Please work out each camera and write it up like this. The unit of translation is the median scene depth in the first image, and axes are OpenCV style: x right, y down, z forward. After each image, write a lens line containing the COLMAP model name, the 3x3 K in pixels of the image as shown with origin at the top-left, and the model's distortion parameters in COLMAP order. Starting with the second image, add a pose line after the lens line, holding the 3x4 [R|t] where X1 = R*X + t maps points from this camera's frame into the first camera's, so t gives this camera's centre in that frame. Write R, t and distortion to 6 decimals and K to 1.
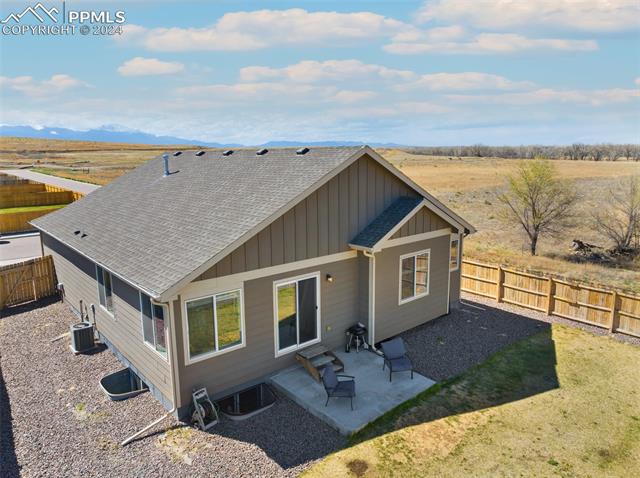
lens RADIAL K [[452.4, 0, 318.5], [0, 452.4, 236.4], [0, 0, 1]] dist [-0.037315, -0.000765]
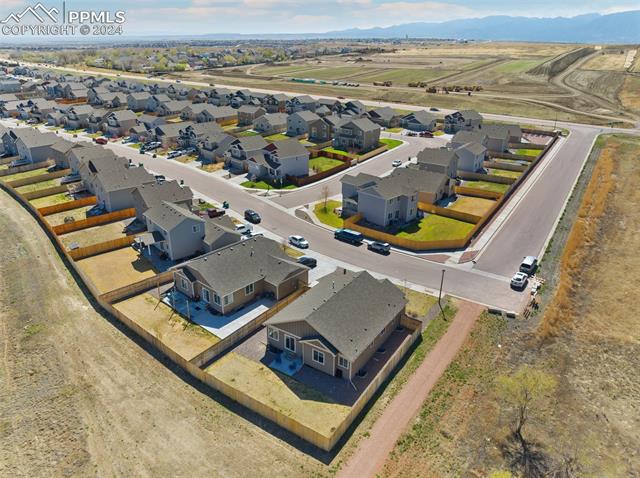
lens RADIAL K [[452.4, 0, 318.5], [0, 452.4, 236.4], [0, 0, 1]] dist [-0.037315, -0.000765]
pose [[0.263196, 0.389240, -0.882735, 3.530341], [-0.184108, 0.918444, 0.350093, -2.393588], [0.947012, 0.070375, 0.313393, -0.181773]]
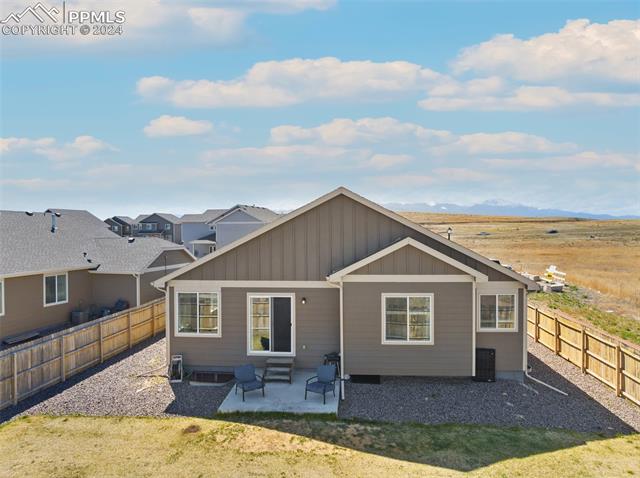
lens RADIAL K [[452.4, 0, 318.5], [0, 452.4, 236.4], [0, 0, 1]] dist [-0.037315, -0.000765]
pose [[0.695673, 0.012934, -0.718242, 0.928910], [-0.128194, 0.986024, -0.106410, 0.050179], [0.706828, 0.166101, 0.687608, 0.219442]]
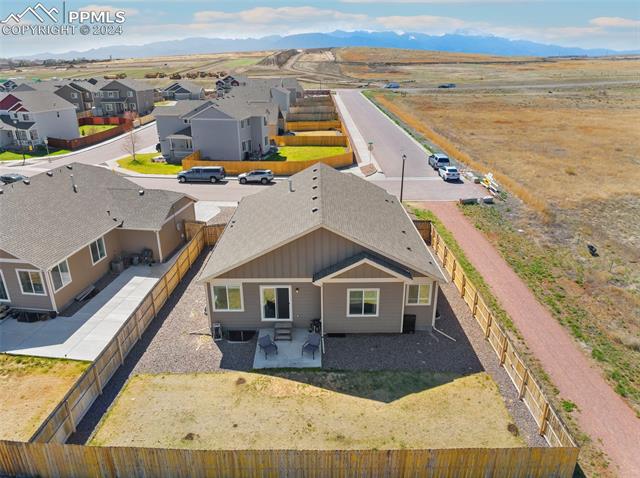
lens RADIAL K [[452.4, 0, 318.5], [0, 452.4, 236.4], [0, 0, 1]] dist [-0.037315, -0.000765]
pose [[0.751310, 0.241900, -0.614017, 1.200463], [-0.115684, 0.964268, 0.238336, -0.581473], [0.649731, -0.108032, 0.752449, -0.281604]]
